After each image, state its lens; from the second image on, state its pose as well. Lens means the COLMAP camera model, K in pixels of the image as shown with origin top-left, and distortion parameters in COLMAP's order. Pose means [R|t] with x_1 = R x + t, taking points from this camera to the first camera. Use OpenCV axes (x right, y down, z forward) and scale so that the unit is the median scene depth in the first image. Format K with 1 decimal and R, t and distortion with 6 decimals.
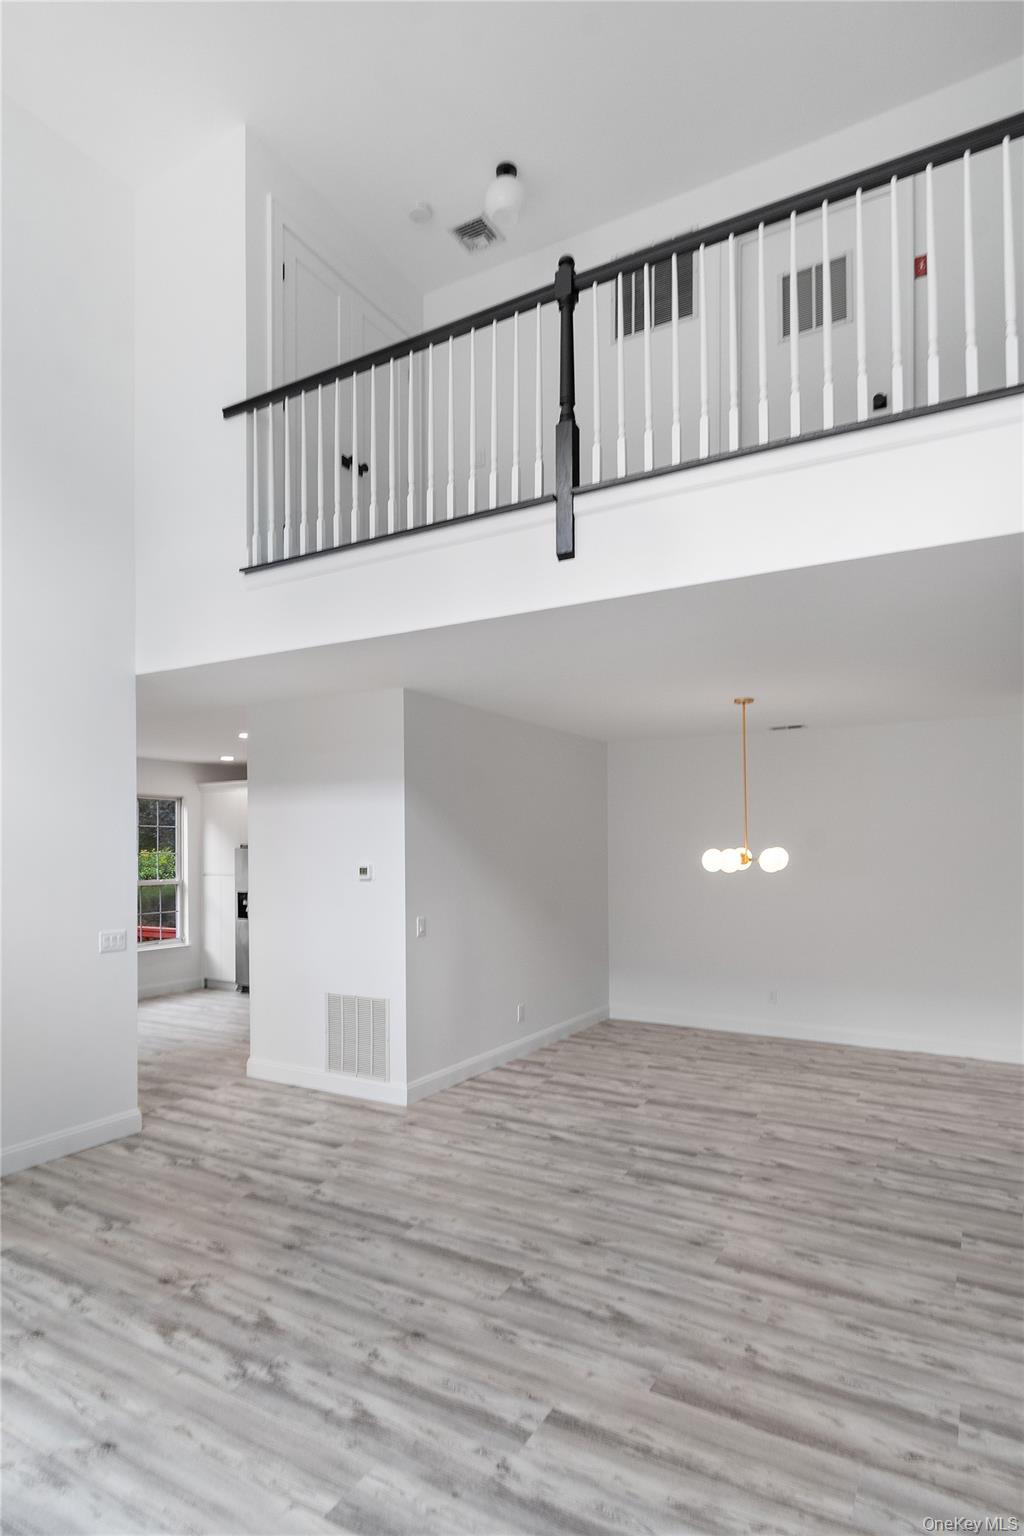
lens RADIAL K [[846.6, 0, 506.7], [0, 846.6, 839.7], [0, 0, 1]] dist [-0.000482, -0.001724]
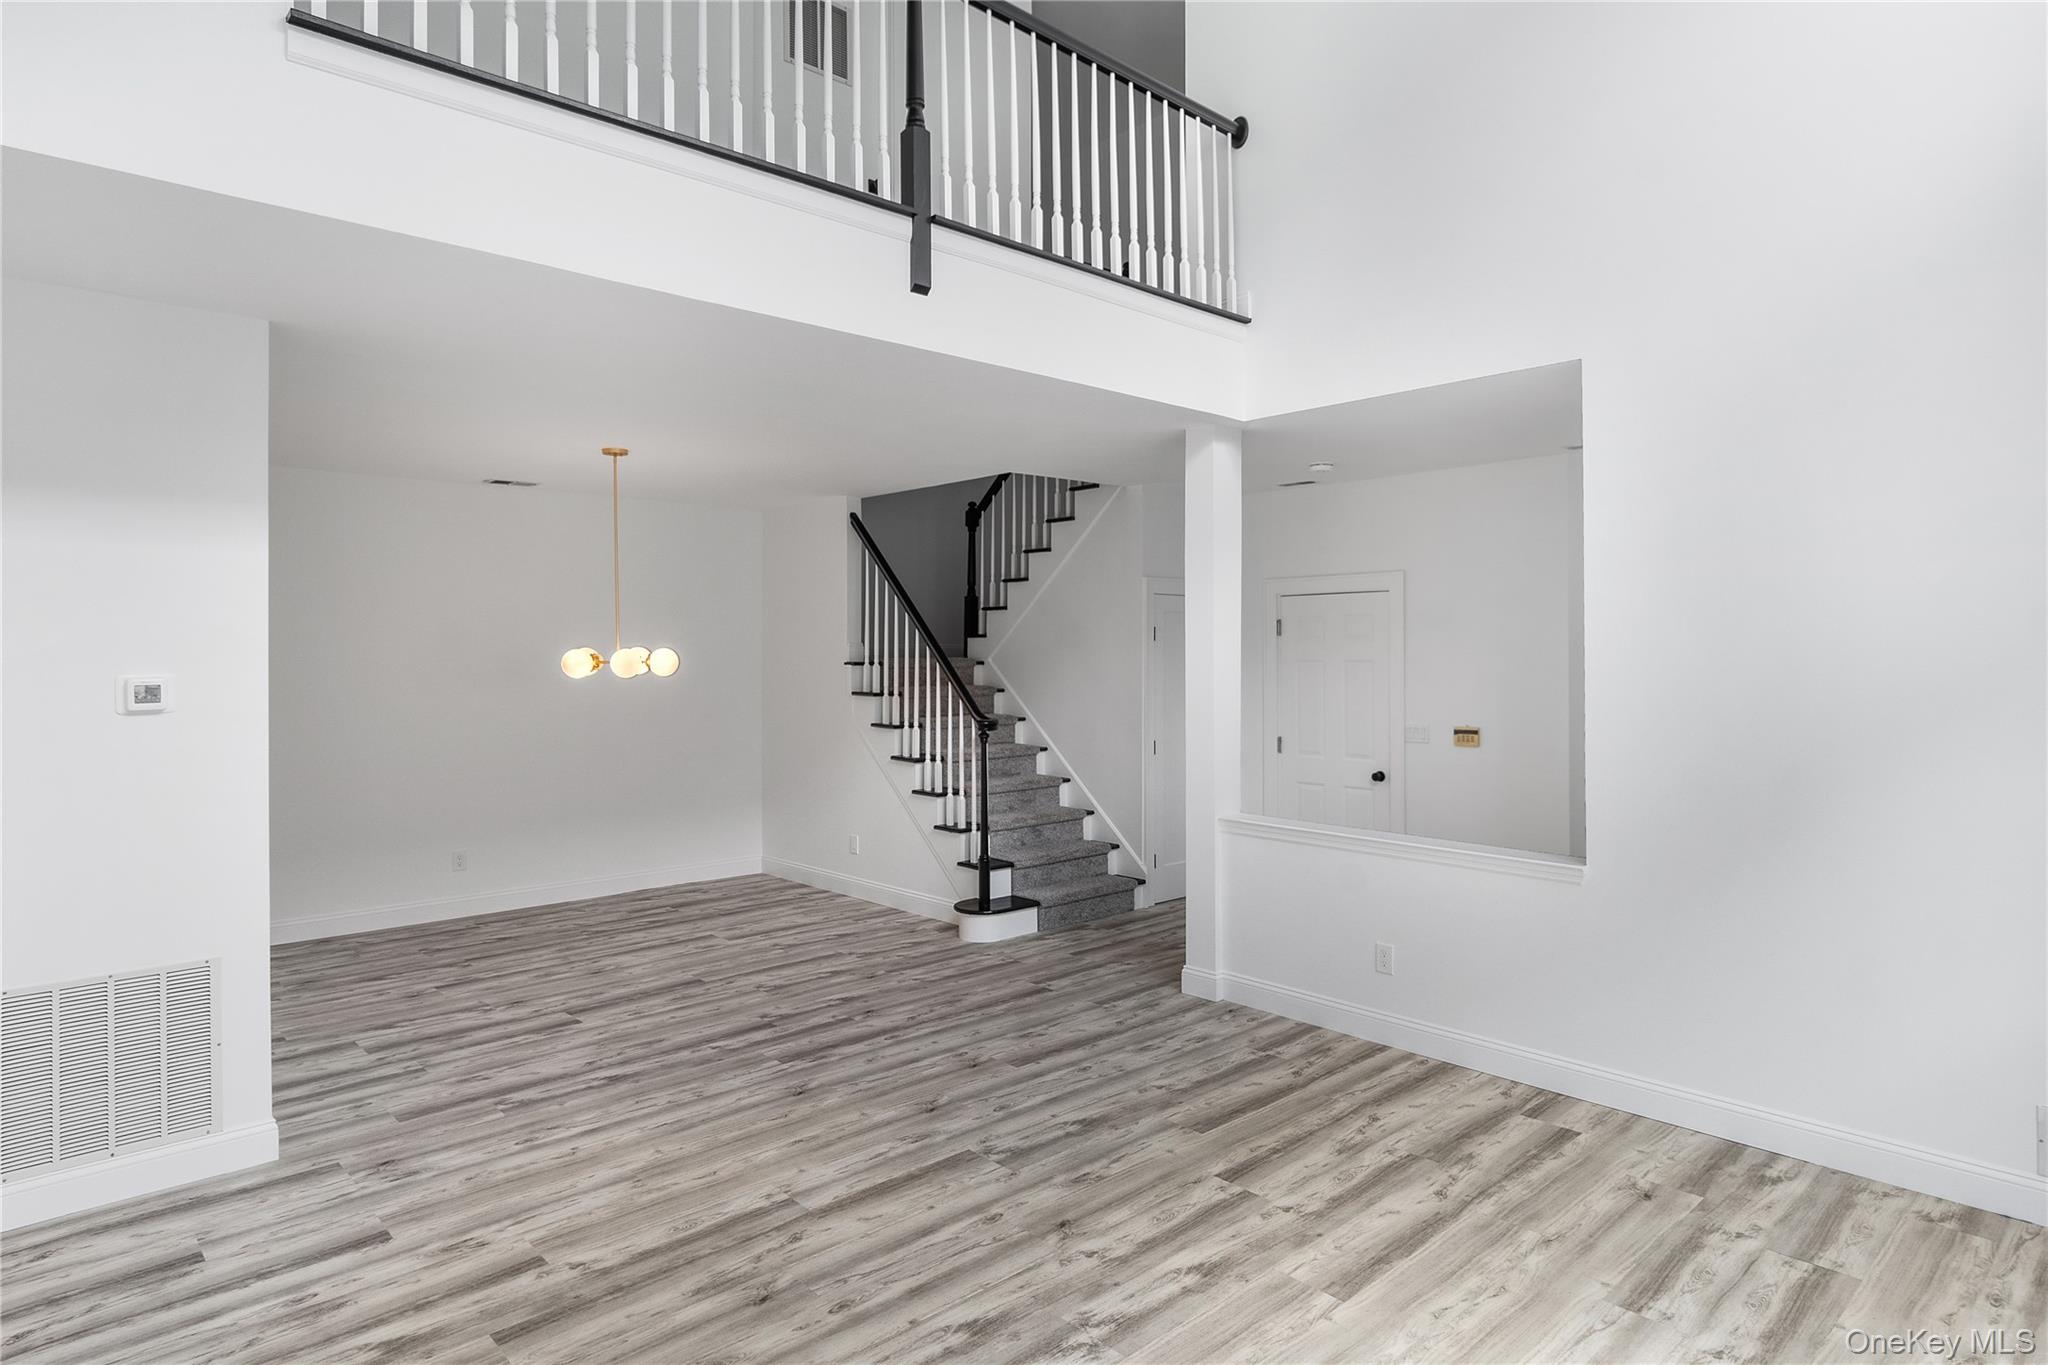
lens RADIAL K [[1161.0, 0, 1018.2], [0, 1161.0, 633.1], [0, 0, 1]] dist [-0.000575, -0.002734]
pose [[0.292883, 0.012427, 0.956068, -0.810385], [-0.000755, 0.999918, -0.012765, 0.013843], [-0.956148, 0.003016, 0.292868, 0.473007]]
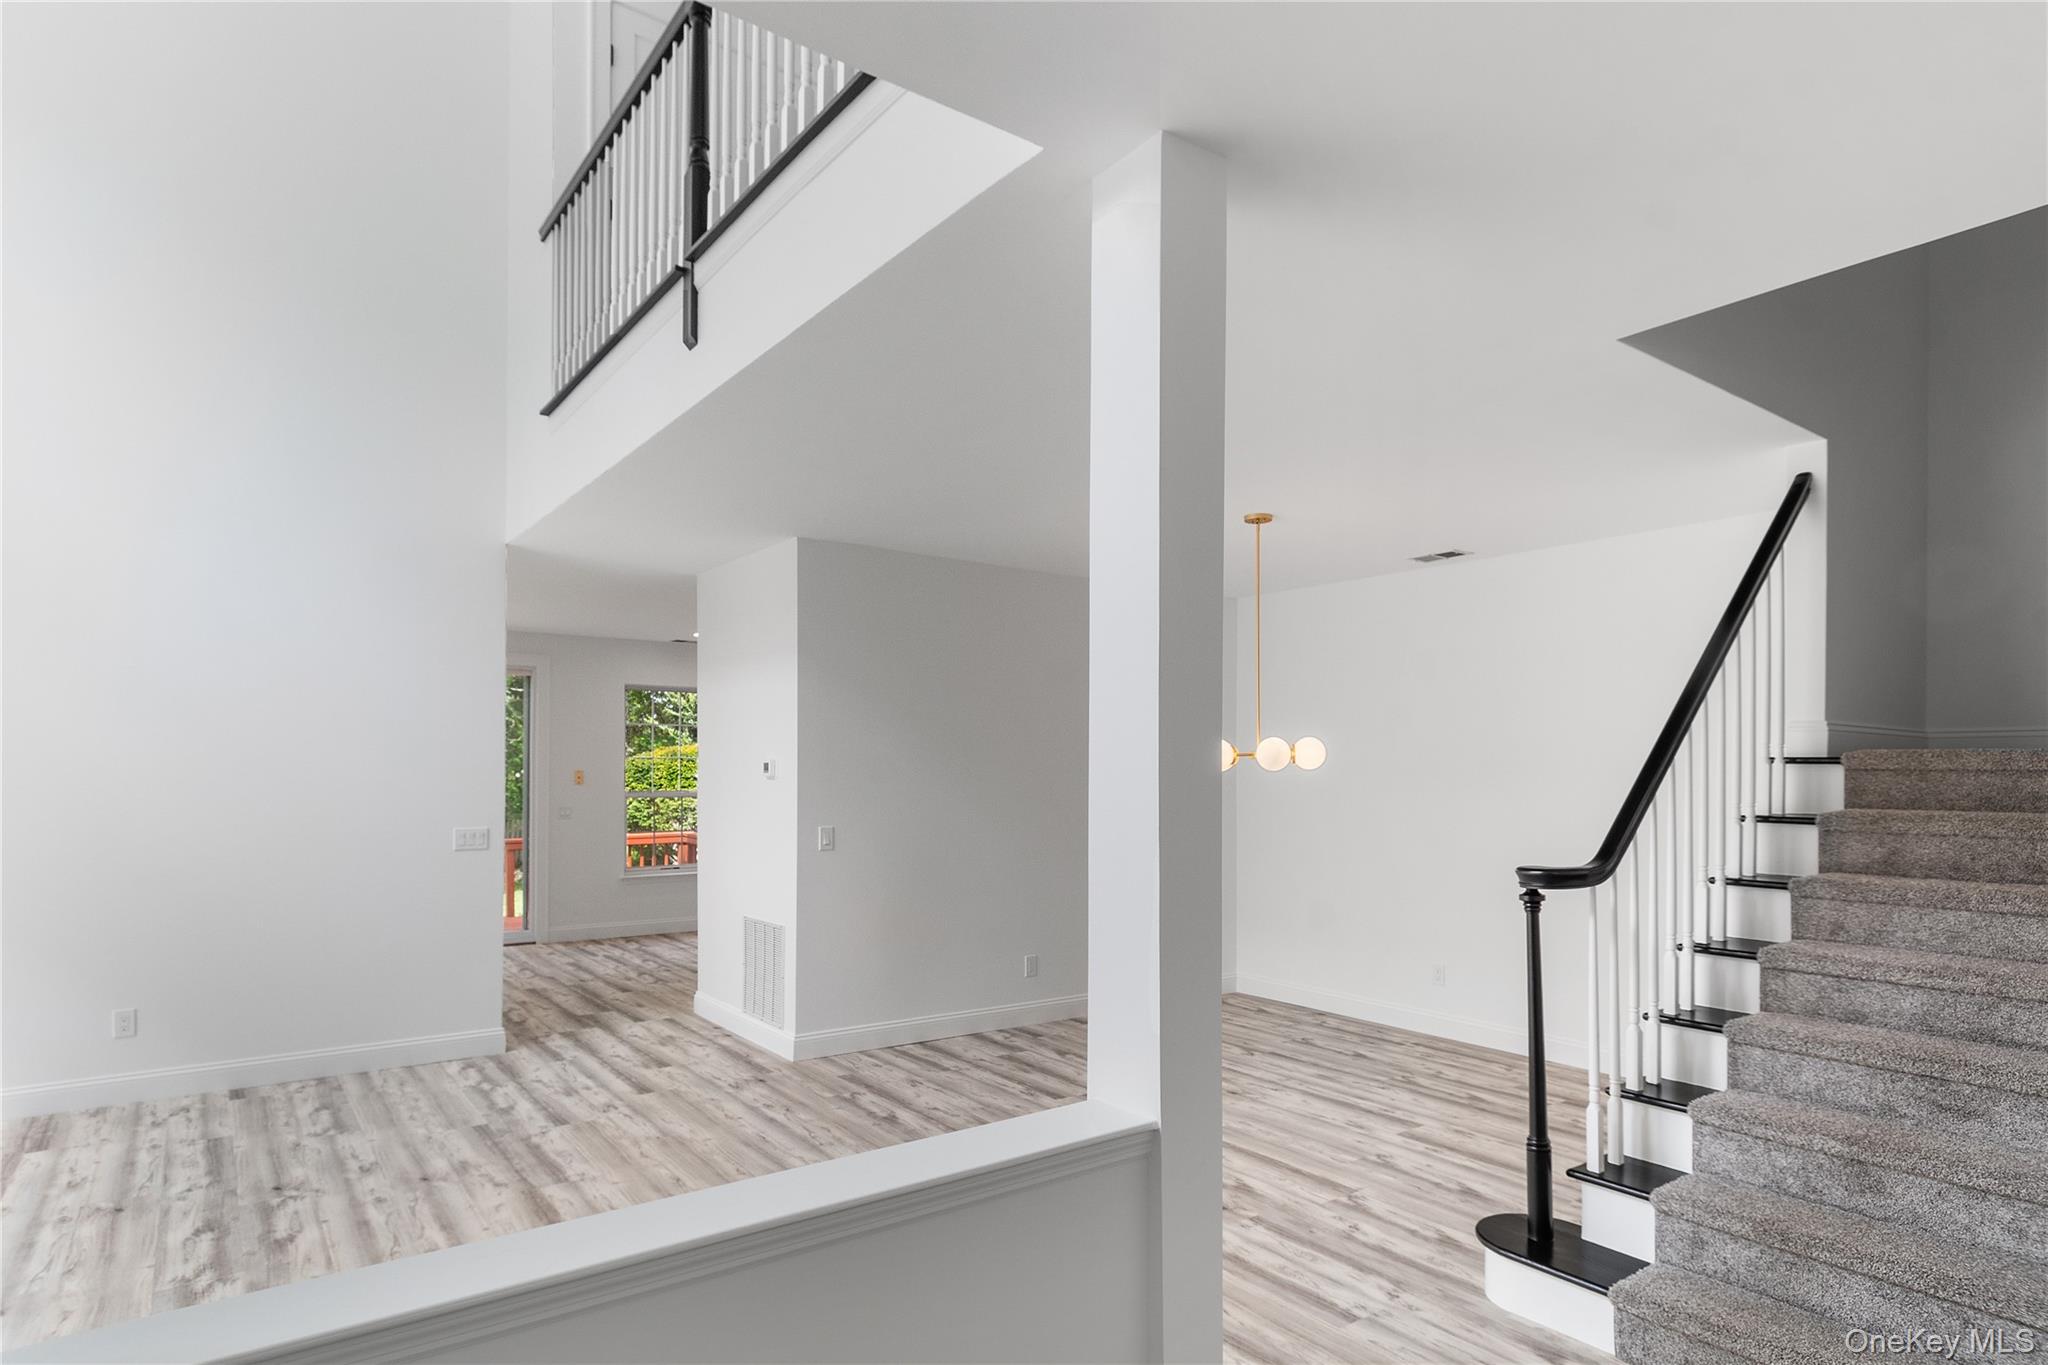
lens RADIAL K [[1128.8, 0, 1035.1], [0, 1128.8, 758.1], [0, 0, 1]] dist [-0.000482, -0.001724]
pose [[0.919060, 0.003218, -0.394103, 0.633264], [-0.004069, 0.999991, -0.001324, 0.037022], [0.394096, 0.002820, 0.919065, 0.143180]]
